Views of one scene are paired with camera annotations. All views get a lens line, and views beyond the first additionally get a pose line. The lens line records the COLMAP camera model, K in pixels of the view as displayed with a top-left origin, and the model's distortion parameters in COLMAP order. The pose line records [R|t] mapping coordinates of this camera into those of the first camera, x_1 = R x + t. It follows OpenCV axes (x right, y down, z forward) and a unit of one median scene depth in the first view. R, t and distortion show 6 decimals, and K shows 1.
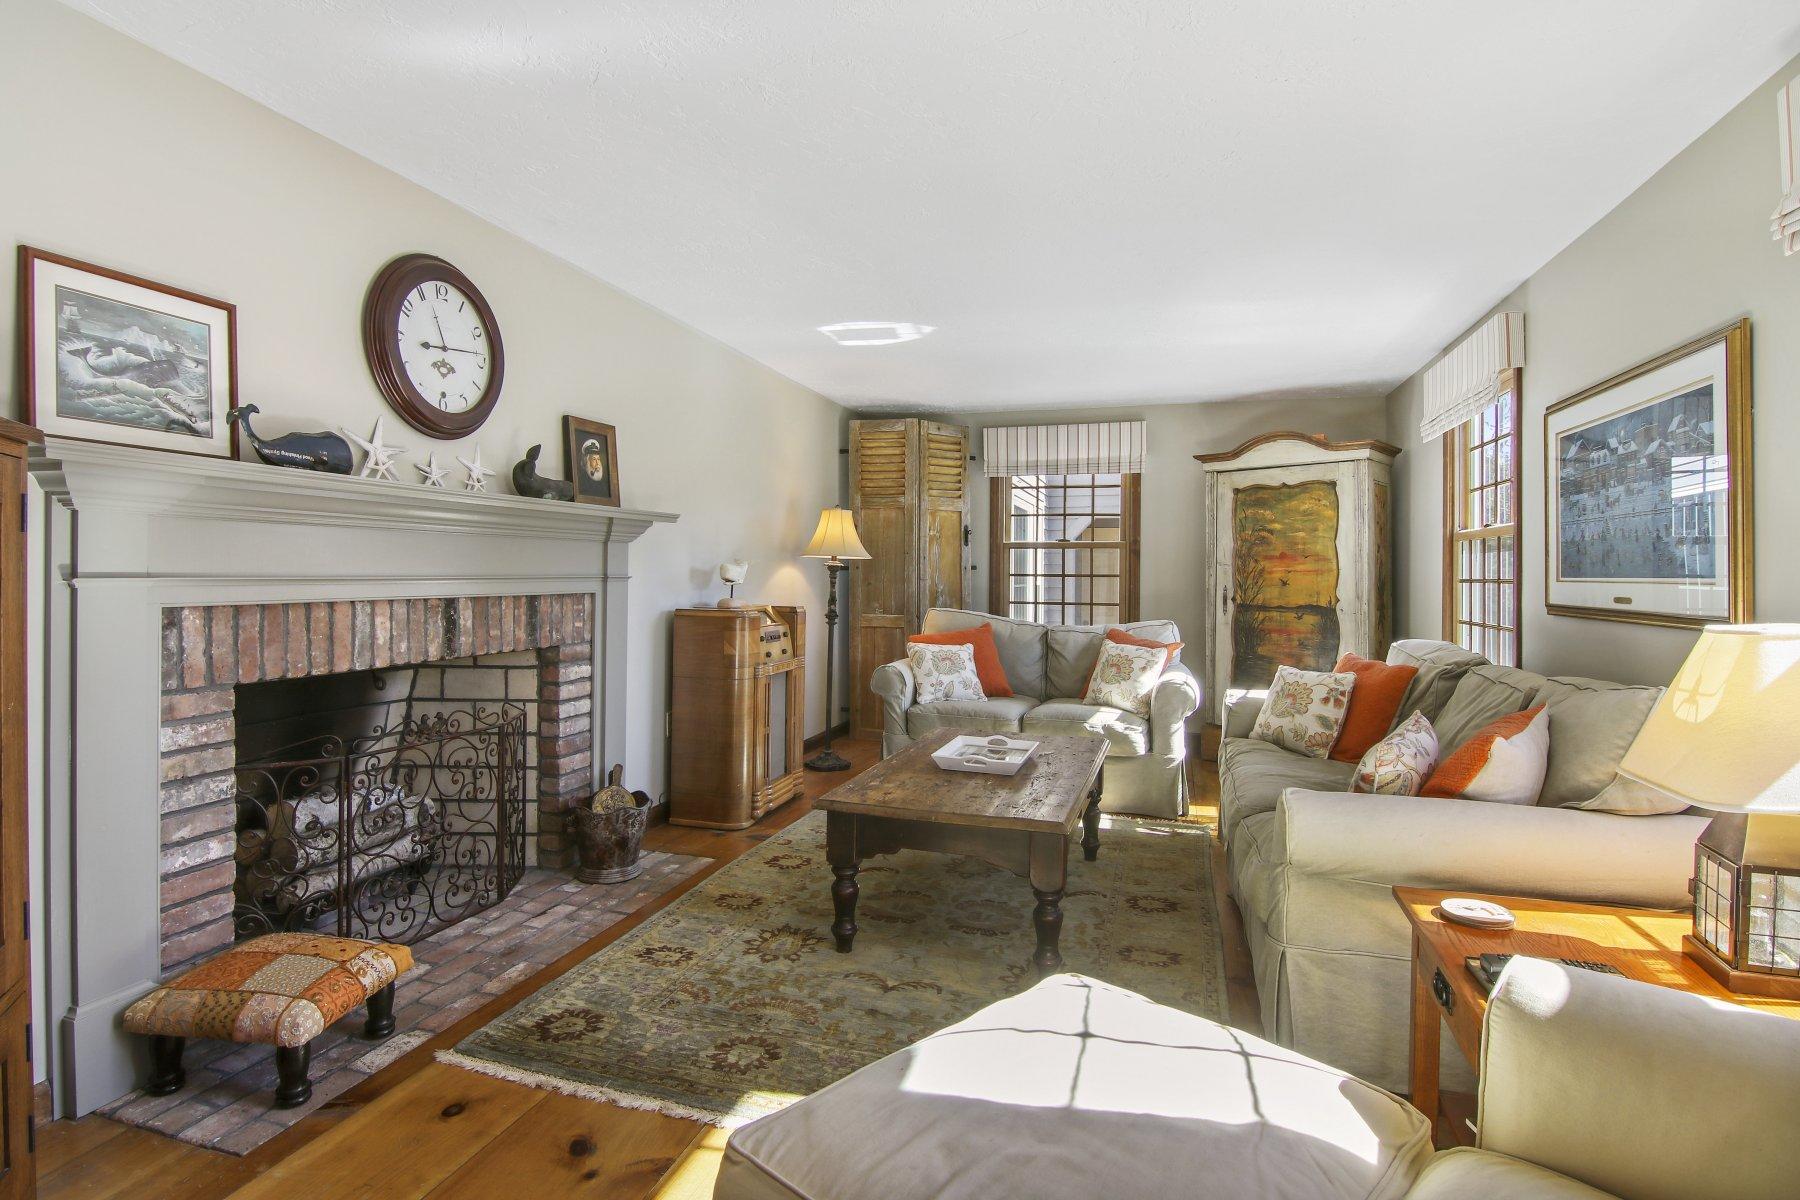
lens RADIAL K [[929.4, 0, 891.8], [0, 929.4, 584.5], [0, 0, 1]] dist [-0.001075, -0.000073]
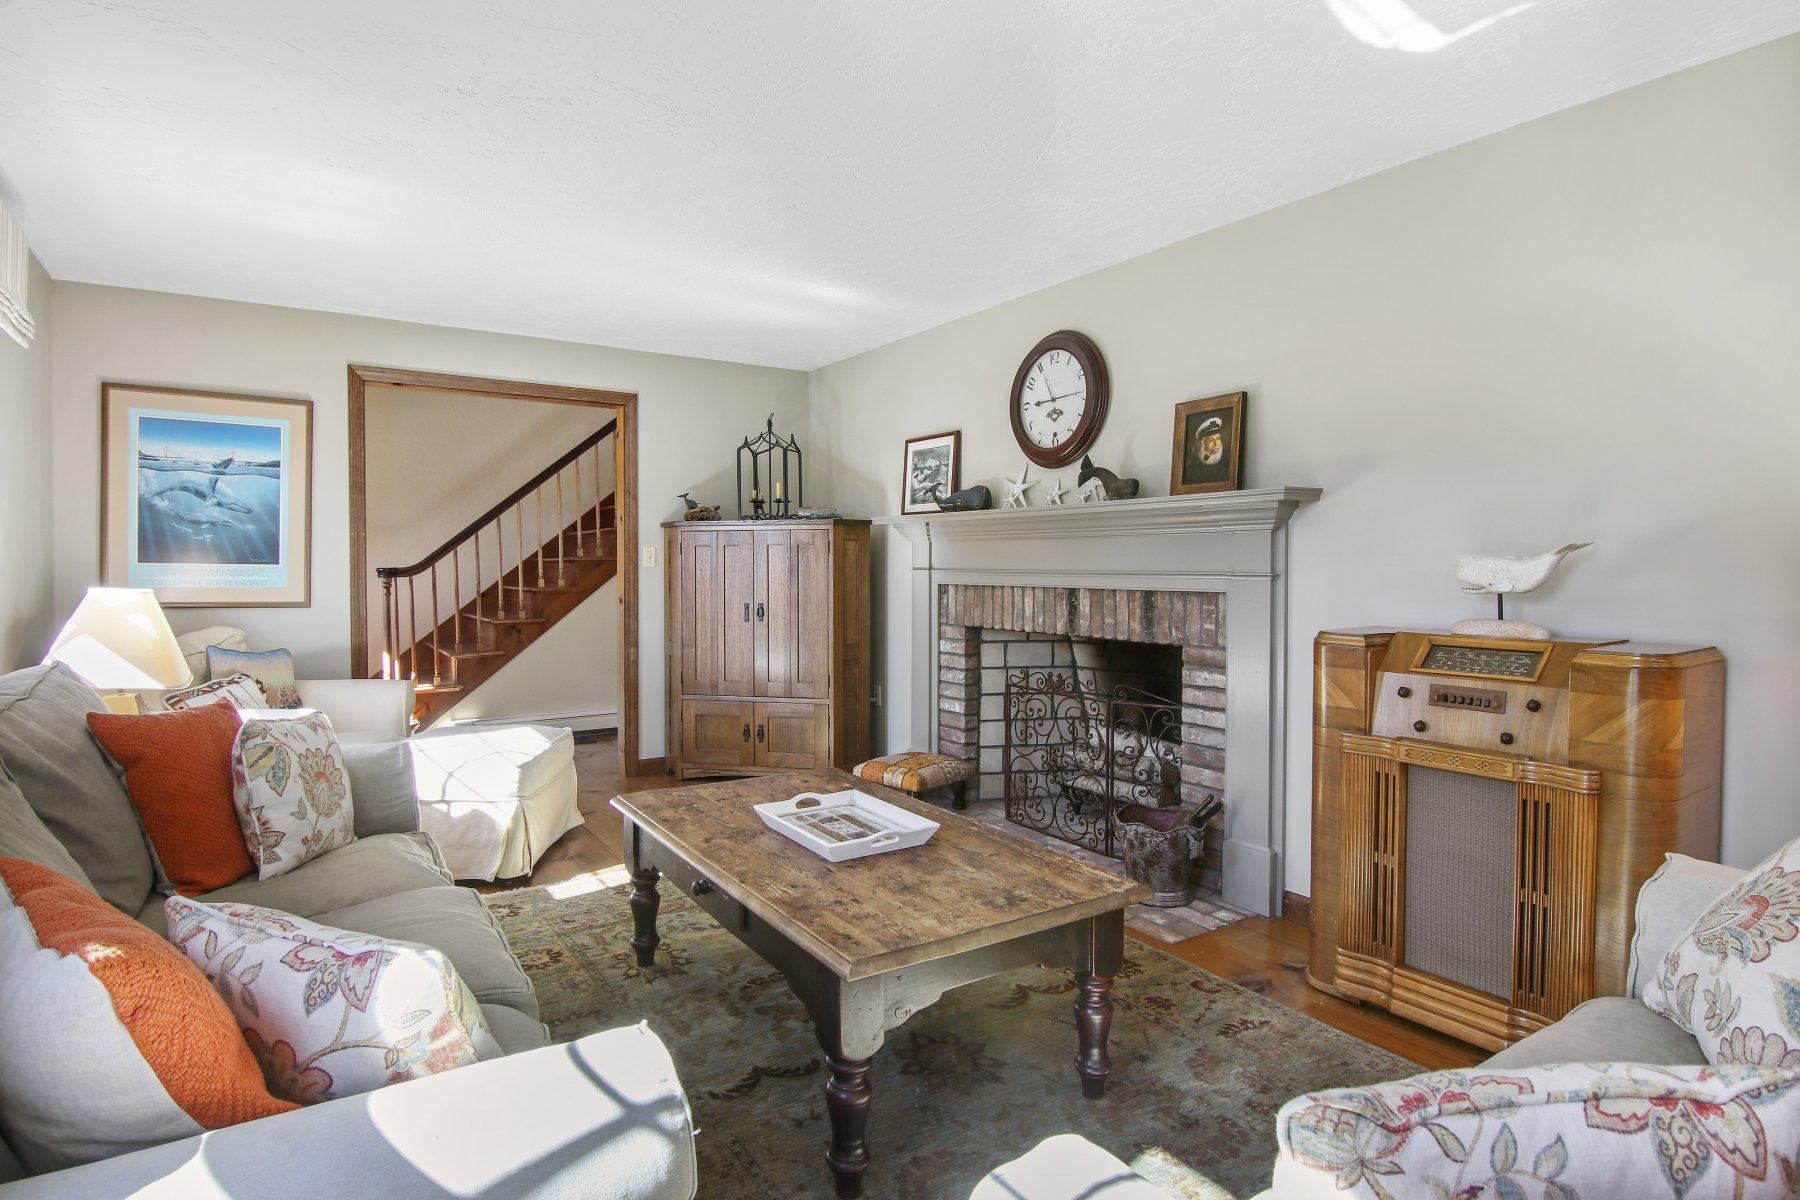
lens RADIAL K [[929.4, 0, 893.8], [0, 929.4, 595.1], [0, 0, 1]] dist [-0.001075, -0.000073]
pose [[-0.629675, 0.017773, -0.776655, 0.677987], [-0.017093, 0.999179, 0.036723, -0.018881], [0.776670, 0.036399, -0.628855, 1.616347]]
